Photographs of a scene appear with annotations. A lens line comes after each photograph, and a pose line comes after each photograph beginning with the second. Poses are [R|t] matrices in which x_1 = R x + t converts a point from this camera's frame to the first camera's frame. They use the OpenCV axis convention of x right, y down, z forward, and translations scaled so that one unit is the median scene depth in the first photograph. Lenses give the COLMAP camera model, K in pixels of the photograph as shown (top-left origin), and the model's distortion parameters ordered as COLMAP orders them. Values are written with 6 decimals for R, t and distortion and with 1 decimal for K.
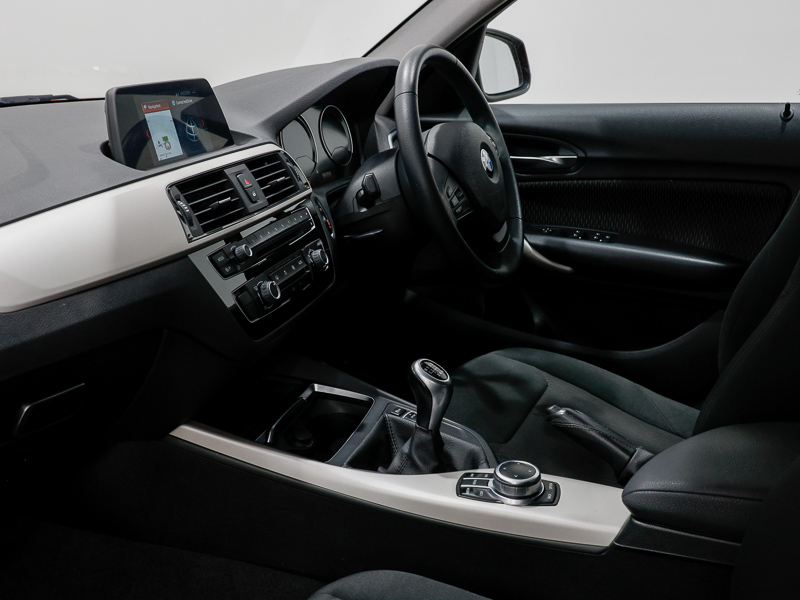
lens RADIAL K [[849.2, 0, 399.7], [0, 849.2, 306.5], [0, 0, 1]] dist [0.002505, 0.000000]
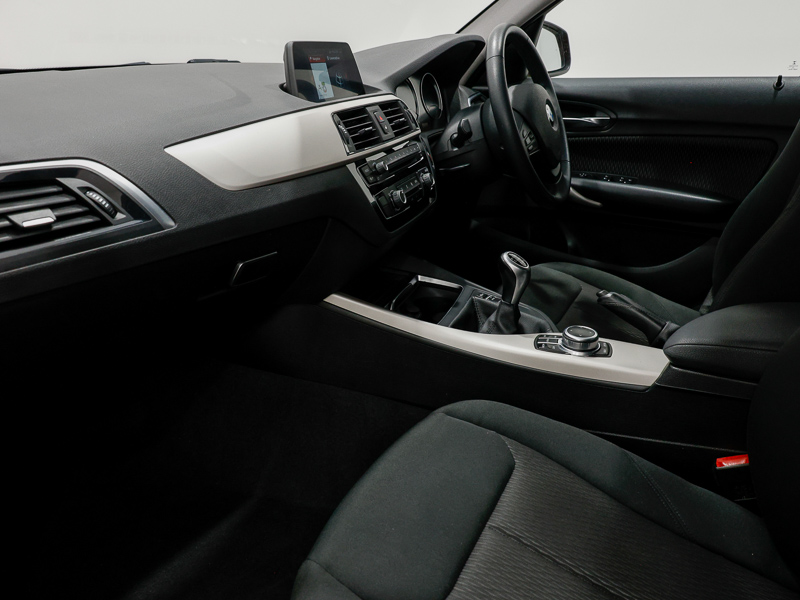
lens RADIAL K [[631.5, 0, 401.9], [0, 631.5, 295.6], [0, 0, 1]] dist [0.013391, -0.016719]
pose [[0.998438, 0.030206, -0.047007, -0.081619], [-0.027254, 0.997691, 0.062215, 0.064051], [0.048777, -0.060837, 0.996955, -0.016027]]
